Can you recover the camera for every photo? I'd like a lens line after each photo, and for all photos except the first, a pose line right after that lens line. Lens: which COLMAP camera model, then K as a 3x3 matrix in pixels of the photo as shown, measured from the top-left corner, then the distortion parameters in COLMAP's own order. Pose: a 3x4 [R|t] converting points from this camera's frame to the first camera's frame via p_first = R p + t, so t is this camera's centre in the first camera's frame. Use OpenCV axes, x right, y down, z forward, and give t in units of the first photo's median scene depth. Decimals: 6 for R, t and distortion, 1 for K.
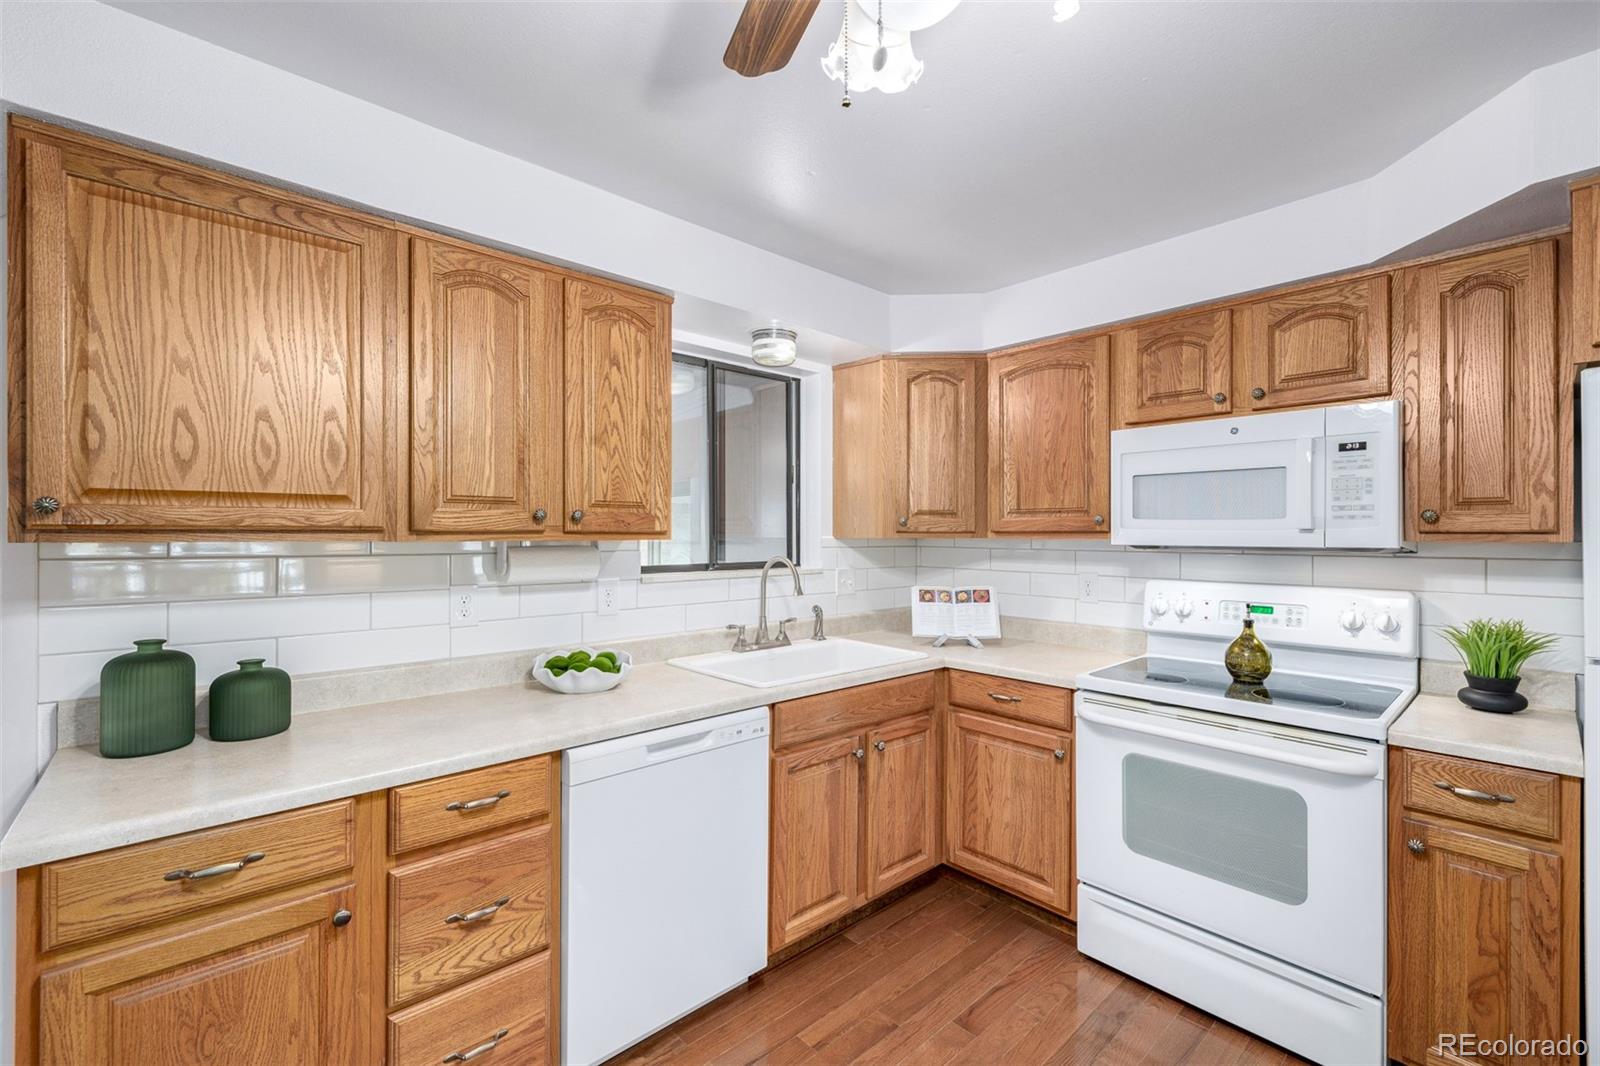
lens RADIAL K [[679.1, 0, 793.7], [0, 679.1, 533.9], [0, 0, 1]] dist [0.004319, 0.000228]
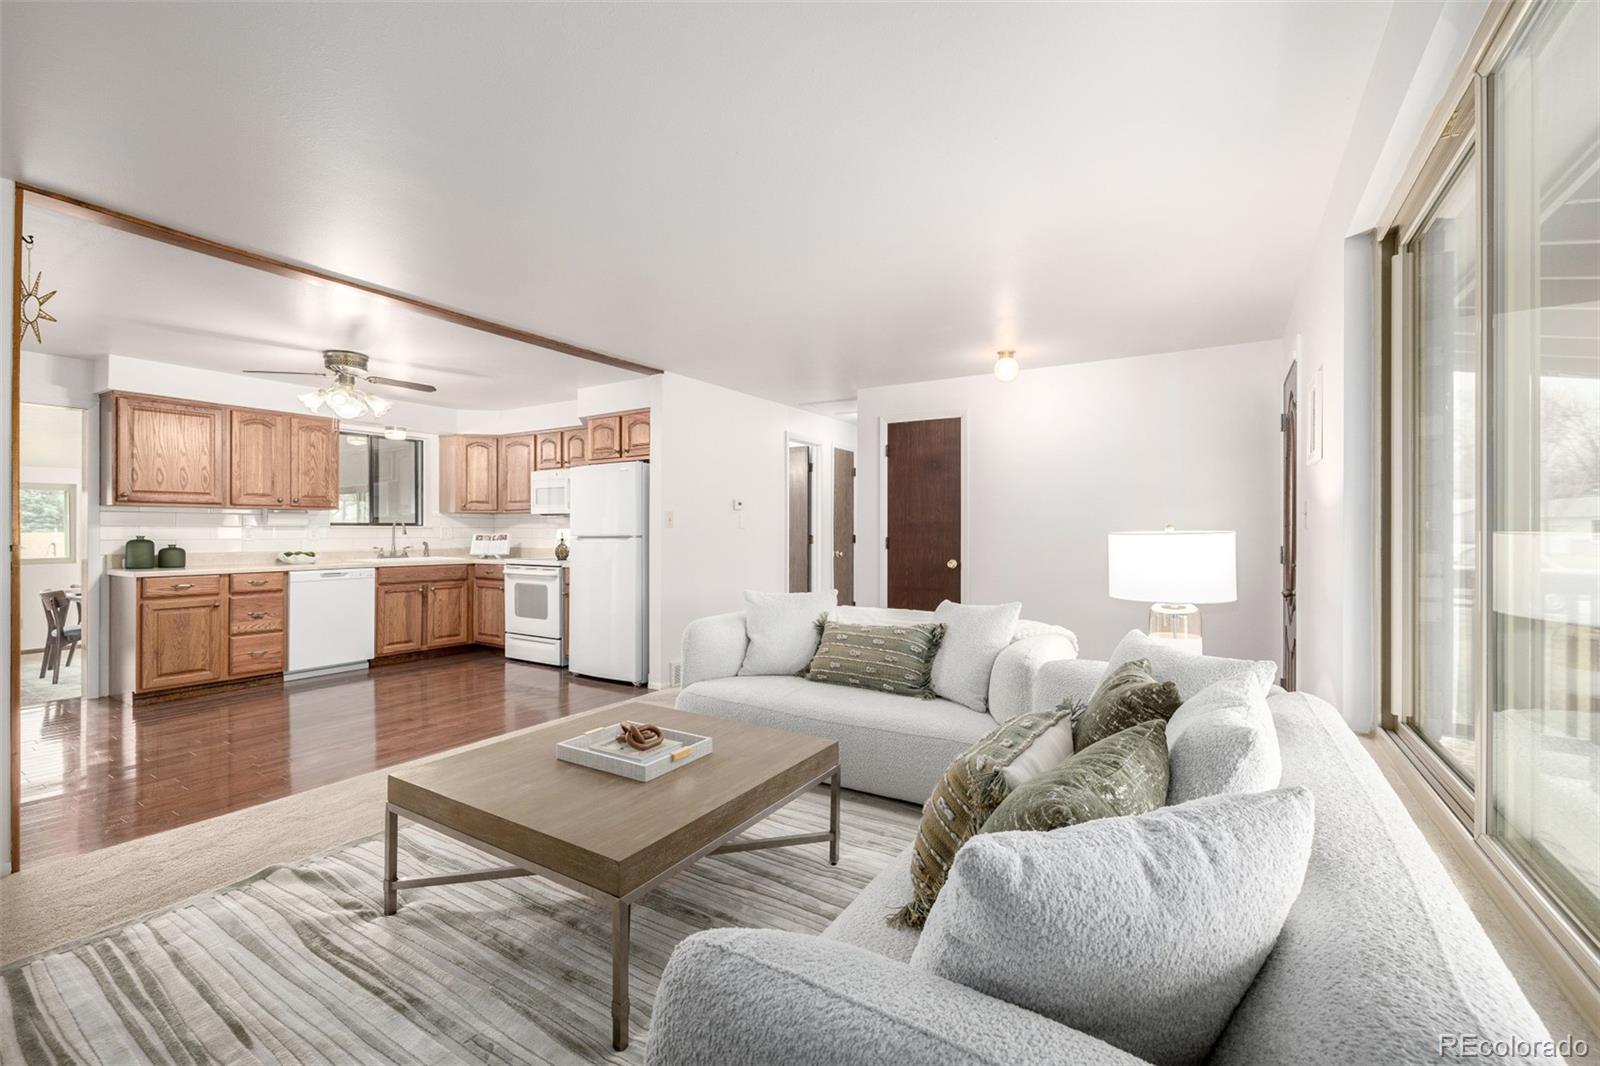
lens RADIAL K [[679.1, 0, 798.5], [0, 679.1, 527.5], [0, 0, 1]] dist [0.004319, 0.000228]
pose [[0.963069, 0.000264, 0.269254, 0.895095], [0.000691, 0.999994, -0.003454, 0.093686], [-0.269254, 0.003513, 0.963063, -2.202842]]
